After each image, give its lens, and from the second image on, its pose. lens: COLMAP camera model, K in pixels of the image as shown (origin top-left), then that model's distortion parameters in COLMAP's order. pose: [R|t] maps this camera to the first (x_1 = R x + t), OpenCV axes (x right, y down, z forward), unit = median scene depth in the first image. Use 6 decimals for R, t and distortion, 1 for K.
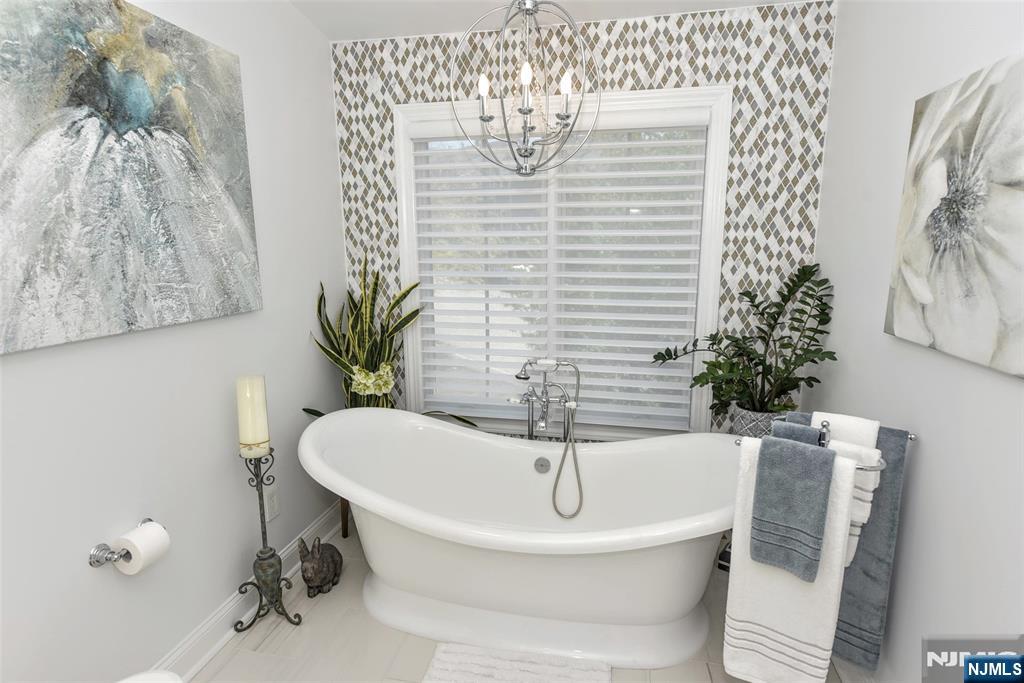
lens RADIAL K [[544.9, 0, 512.2], [0, 544.9, 341.9], [0, 0, 1]] dist [-0.002066, -0.001283]
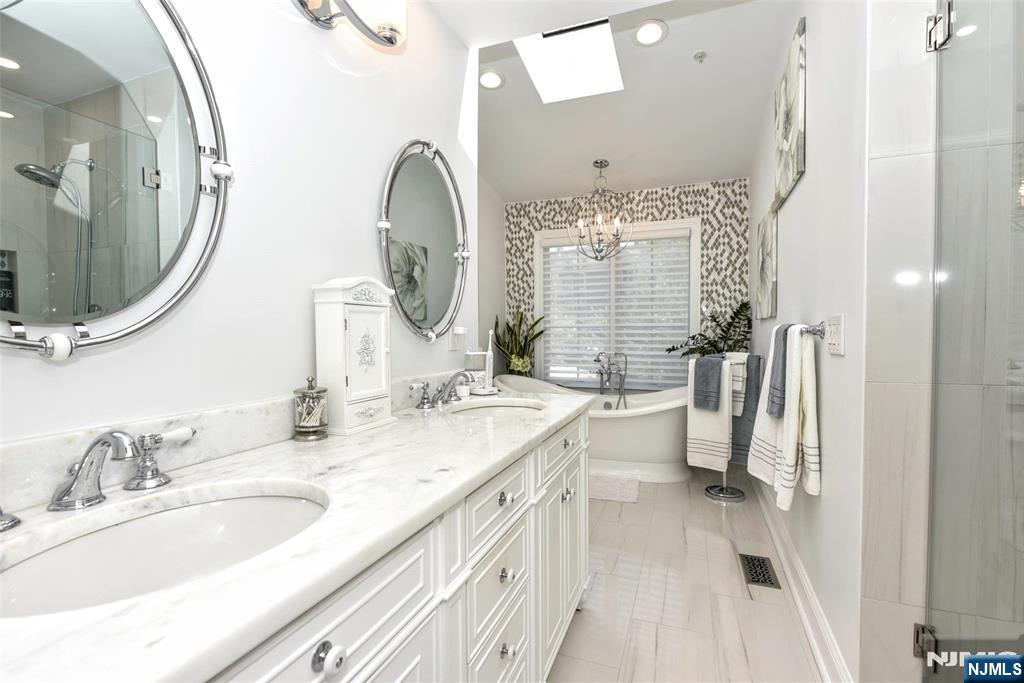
lens RADIAL K [[451.7, 0, 513.6], [0, 451.7, 340.6], [0, 0, 1]] dist [-0.002509, -0.000913]
pose [[0.987187, 0.006166, -0.159448, -0.020945], [-0.031070, 0.987555, -0.154175, 0.268845], [0.156513, 0.157153, 0.975093, -0.688857]]
